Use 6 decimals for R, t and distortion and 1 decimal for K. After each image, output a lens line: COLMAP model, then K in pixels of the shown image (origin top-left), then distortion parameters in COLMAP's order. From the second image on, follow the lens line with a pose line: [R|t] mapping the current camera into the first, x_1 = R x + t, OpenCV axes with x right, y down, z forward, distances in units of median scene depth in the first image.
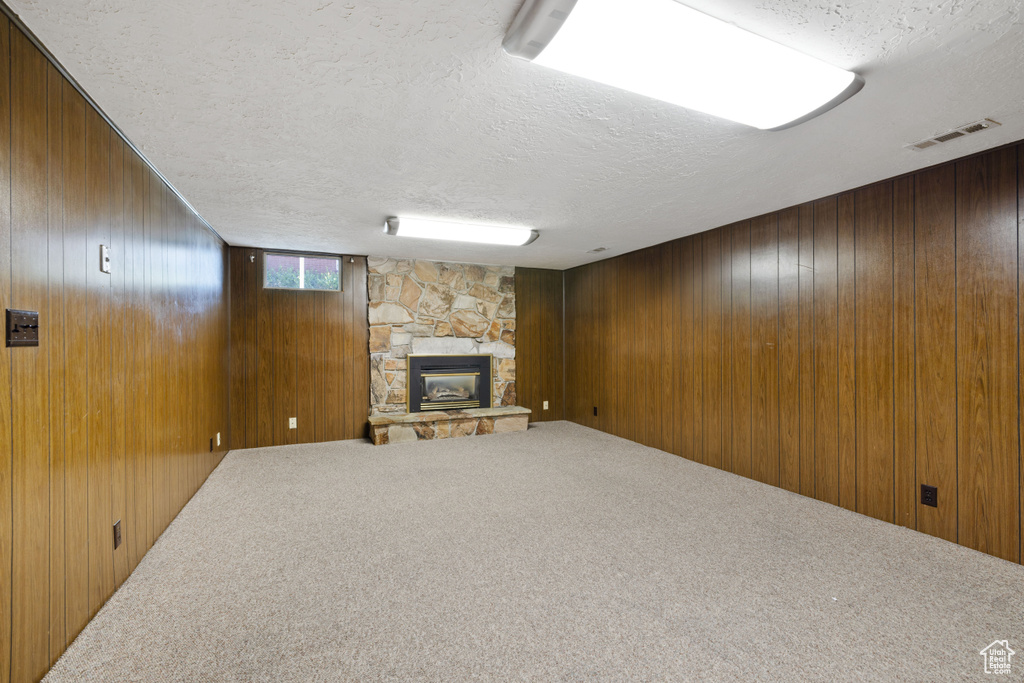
lens RADIAL K [[431.6, 0, 508.5], [0, 431.6, 334.6], [0, 0, 1]] dist [0.001682, -0.000055]
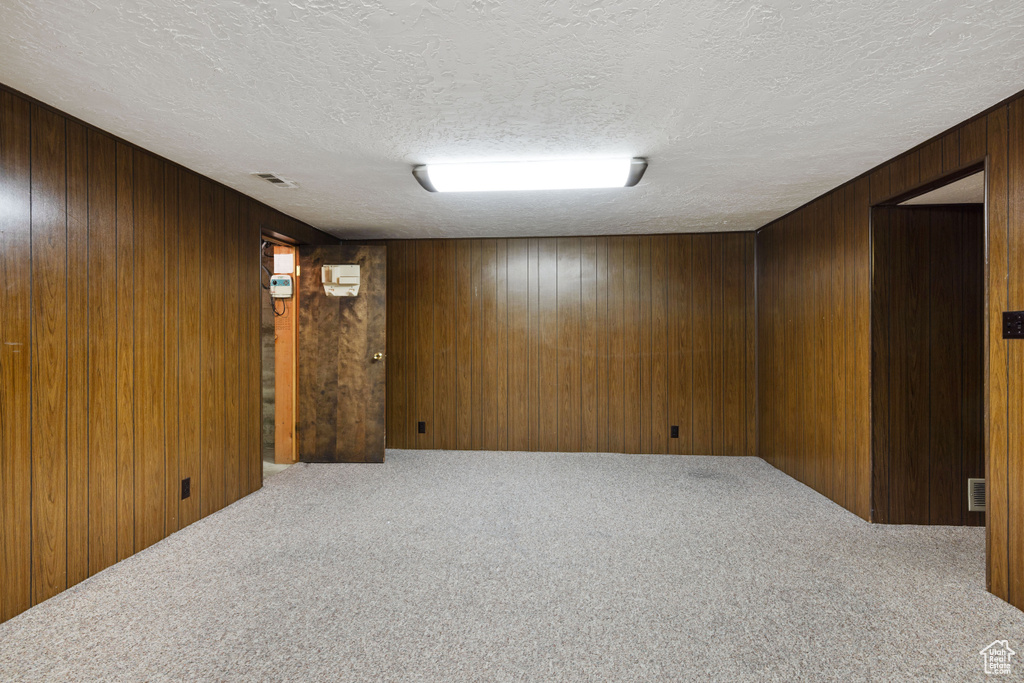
lens RADIAL K [[496.0, 0, 512.0], [0, 496.0, 341.5], [0, 0, 1]] dist [-0.000633, -0.000174]
pose [[-0.877024, -0.001365, 0.480445, -0.240971], [-0.003999, 0.999982, -0.004457, 0.023306], [-0.480431, -0.005830, -0.877013, 1.481541]]
